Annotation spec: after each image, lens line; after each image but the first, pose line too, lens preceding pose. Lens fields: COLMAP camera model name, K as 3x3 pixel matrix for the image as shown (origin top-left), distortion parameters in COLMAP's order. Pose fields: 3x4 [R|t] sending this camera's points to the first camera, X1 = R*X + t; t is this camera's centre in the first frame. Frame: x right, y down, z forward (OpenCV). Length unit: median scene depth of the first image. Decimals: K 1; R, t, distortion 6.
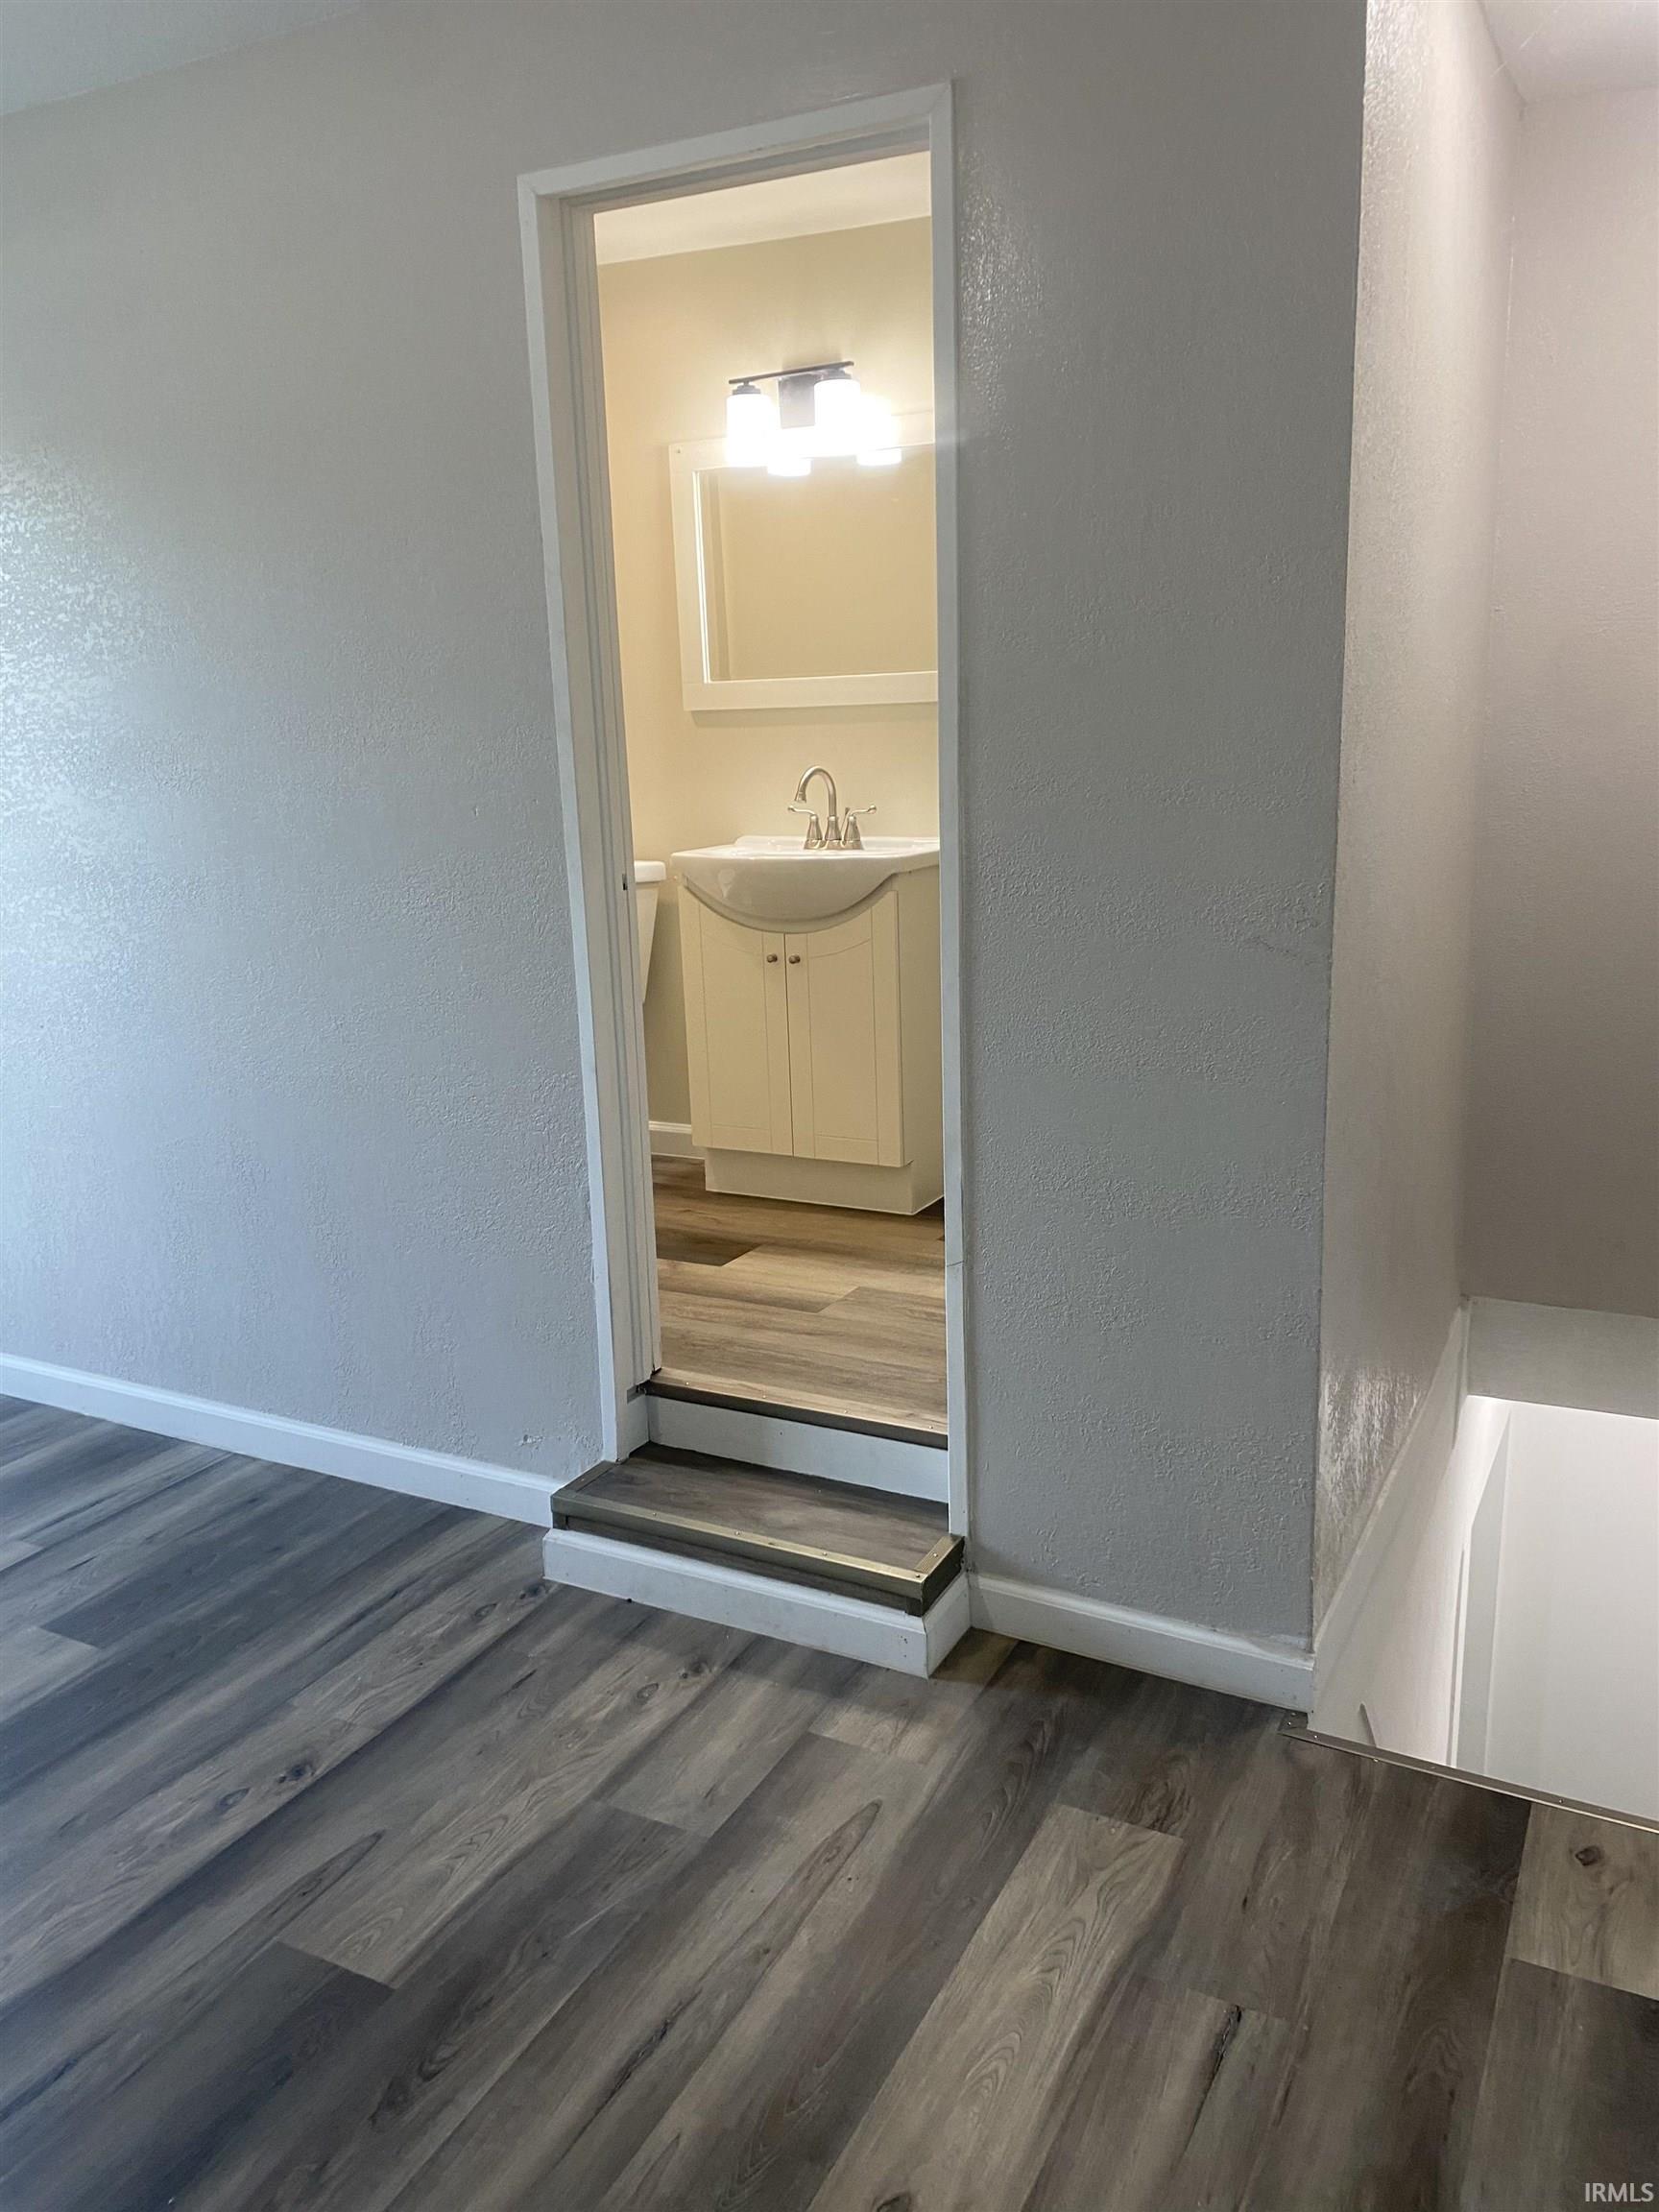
lens RADIAL K [[1702.6, 0, 816.6], [0, 1702.6, 1116.7], [0, 0, 1]] dist [0.034164, -0.017967]
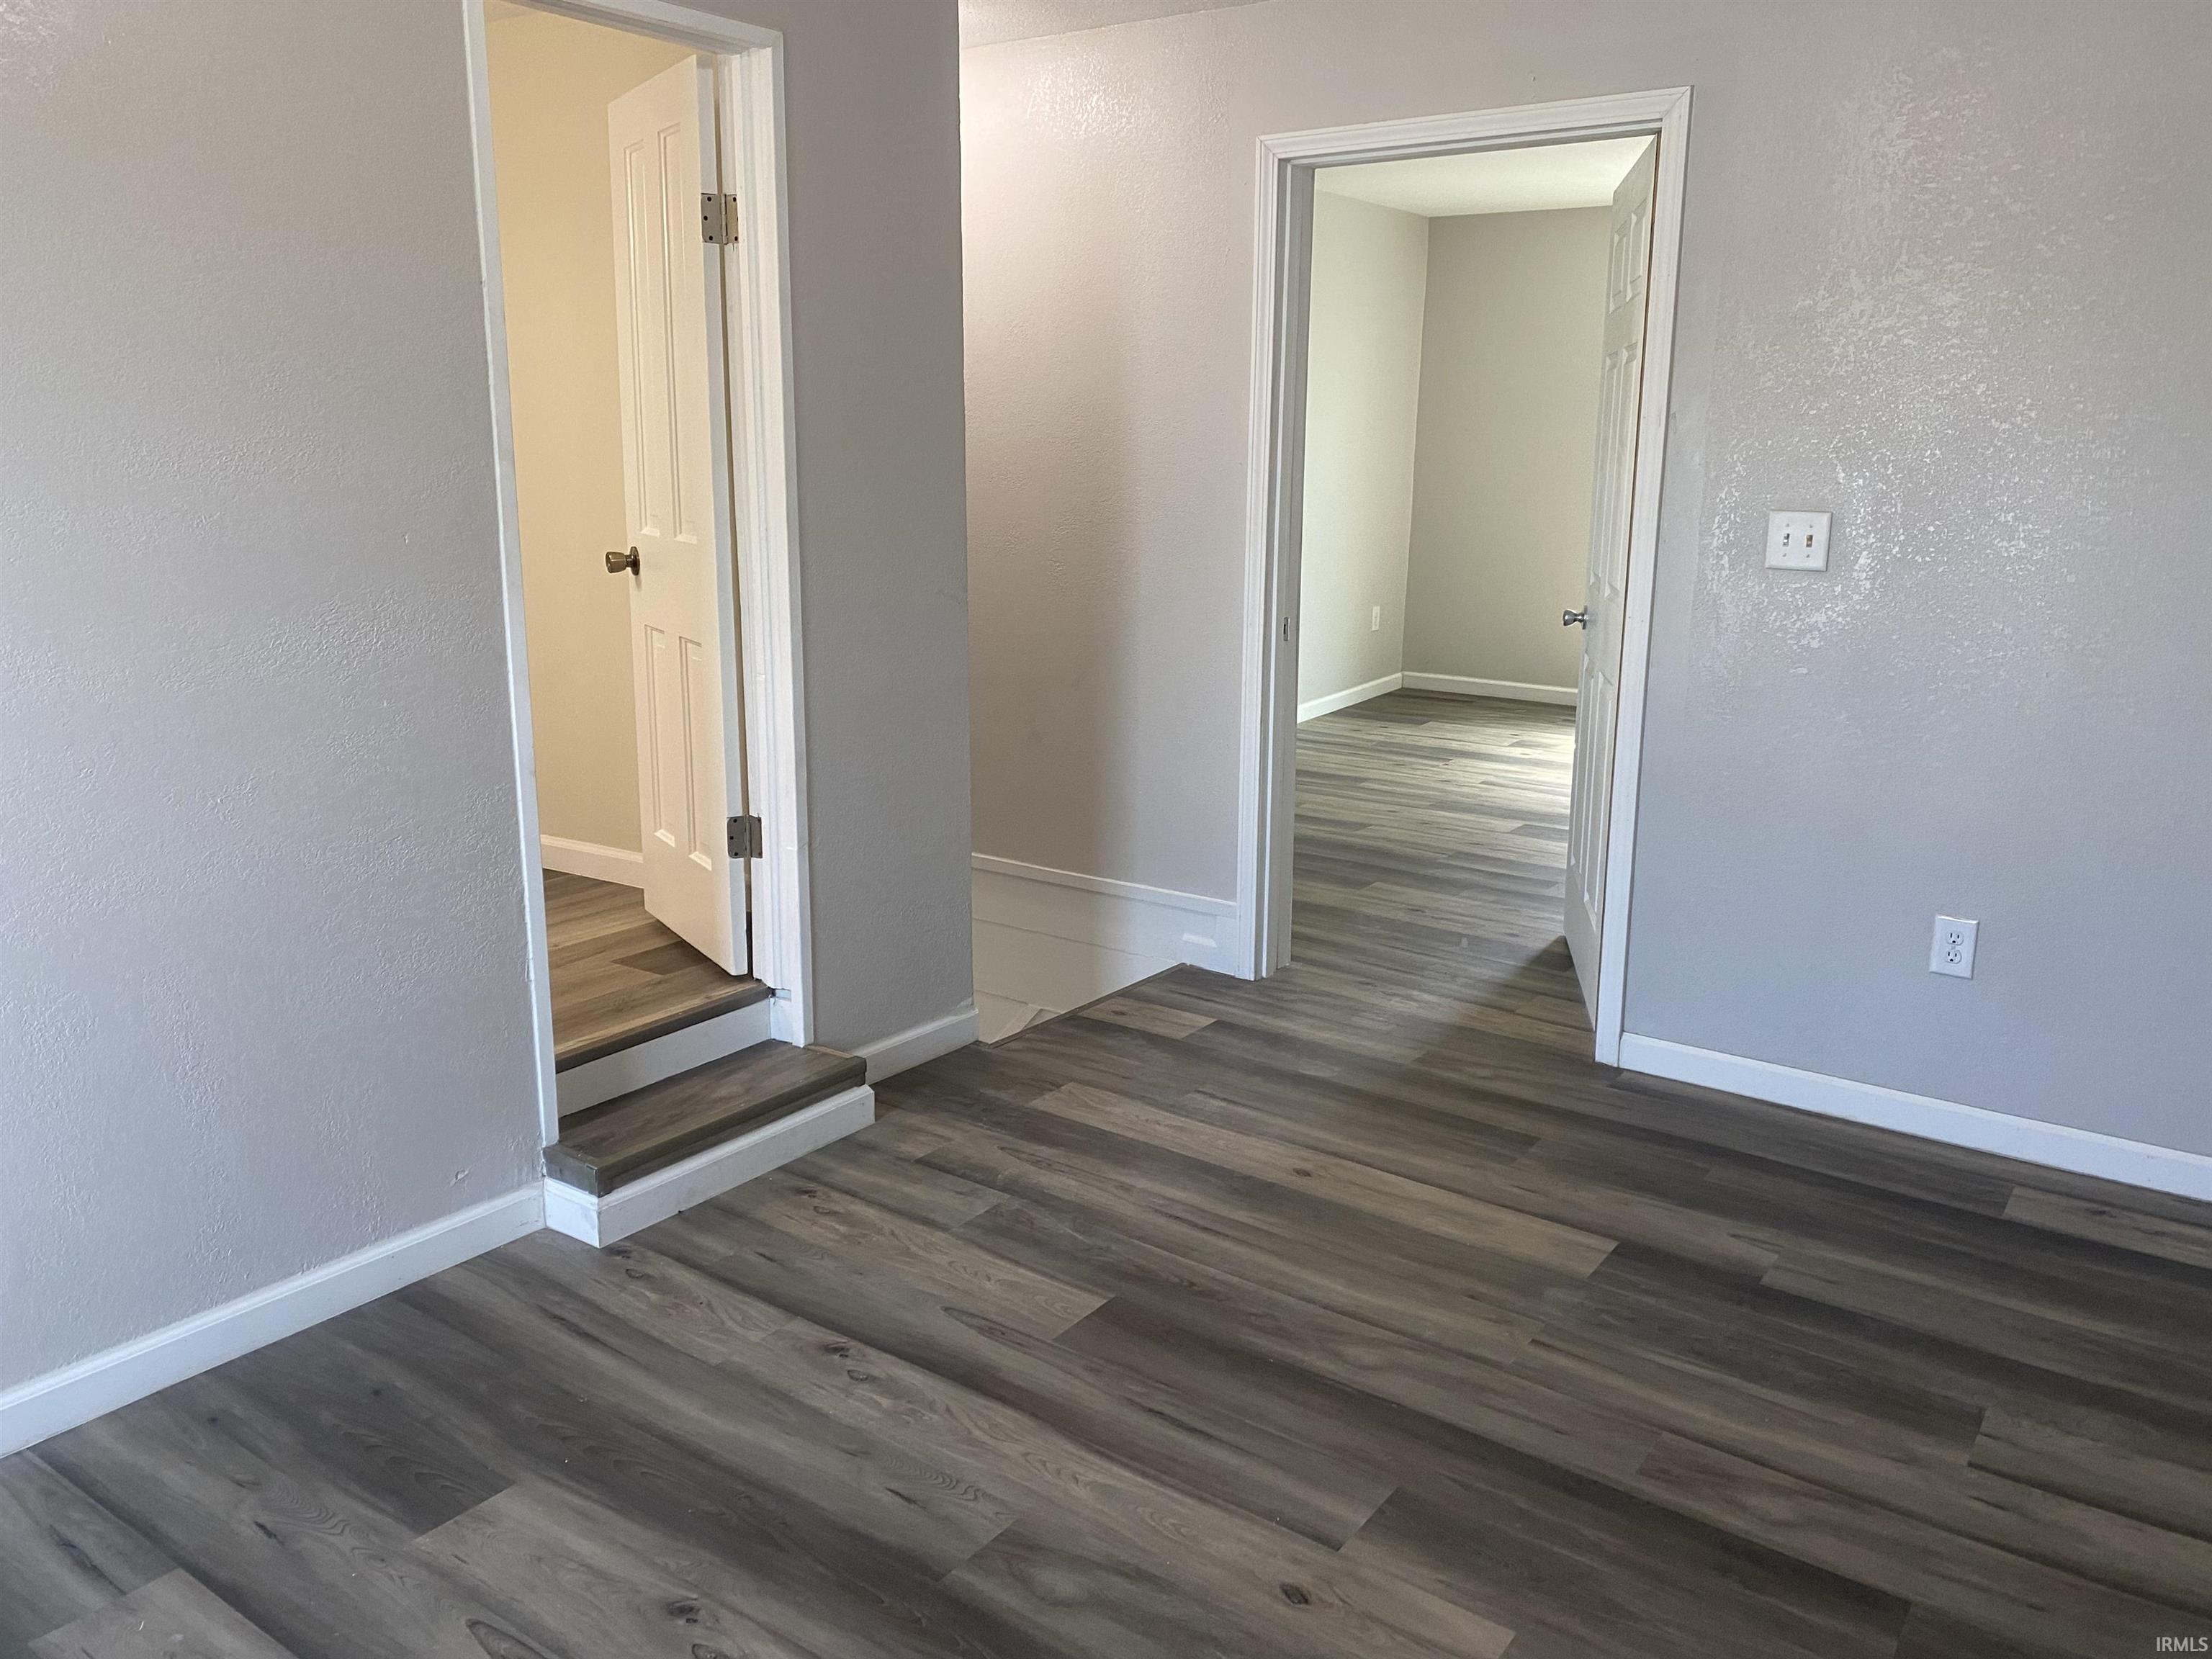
lens RADIAL K [[1702.6, 0, 1090.6], [0, 1702.6, 819.5], [0, 0, 1]] dist [0.034164, -0.017967]
pose [[0.140702, -0.187538, 0.972128, -1.283106], [0.220031, 0.963263, 0.153981, -0.098386], [-0.965292, 0.192233, 0.176797, 0.540287]]
